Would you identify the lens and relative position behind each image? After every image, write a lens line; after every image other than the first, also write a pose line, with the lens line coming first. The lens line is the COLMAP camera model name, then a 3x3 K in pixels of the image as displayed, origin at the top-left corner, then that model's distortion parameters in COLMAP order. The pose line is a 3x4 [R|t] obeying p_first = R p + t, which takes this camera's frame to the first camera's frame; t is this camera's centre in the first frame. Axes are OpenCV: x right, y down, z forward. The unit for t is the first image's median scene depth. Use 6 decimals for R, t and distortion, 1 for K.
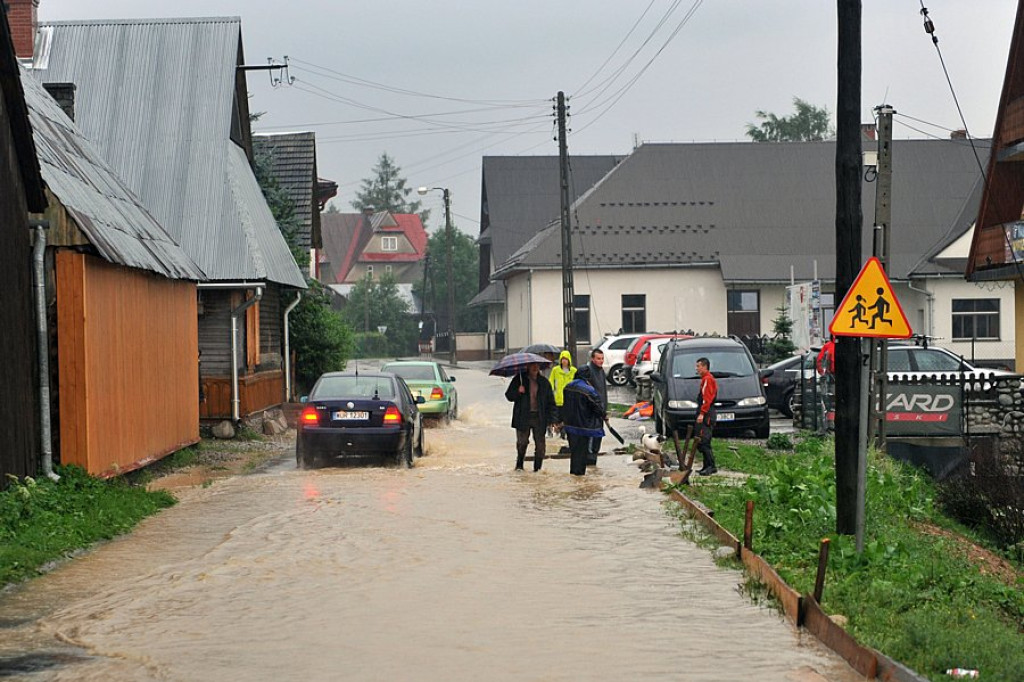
lens RADIAL K [[4239.4, 0, 512.0], [0, 4239.4, 341.0], [0, 0, 1]] dist [0.376236, 4.292191]
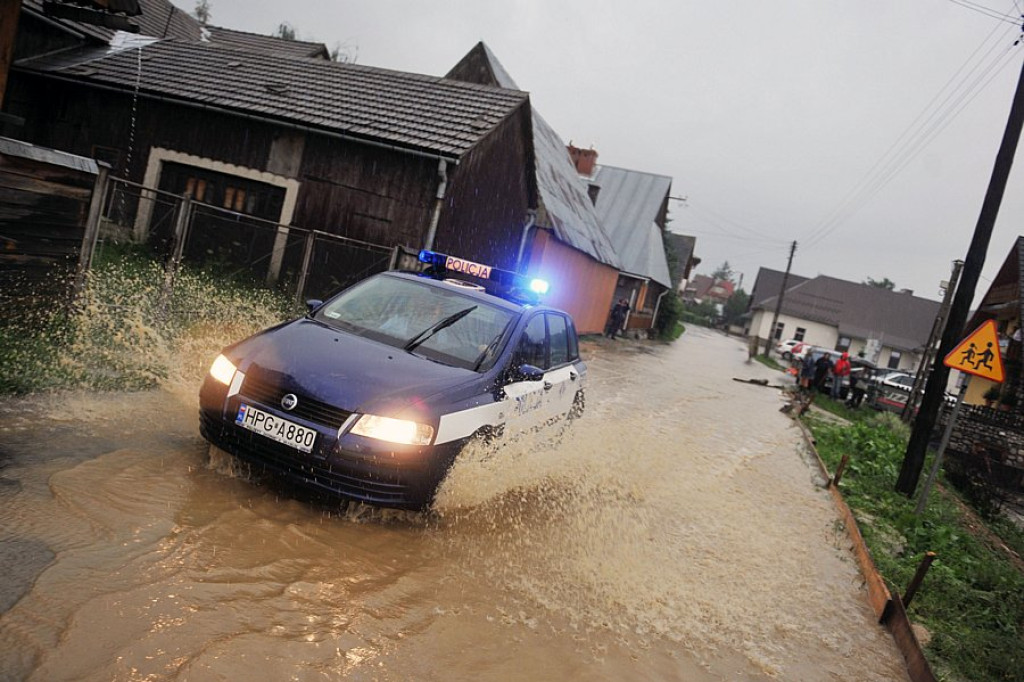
lens RADIAL K [[709.2, 0, 512.0], [0, 709.2, 341.0], [0, 0, 1]] dist [-0.041948, -0.000746]
pose [[0.902066, 0.269541, -0.337082, 0.016272], [-0.255514, 0.962953, 0.086225, 0.005331], [0.347836, 0.008348, 0.937518, 0.534277]]
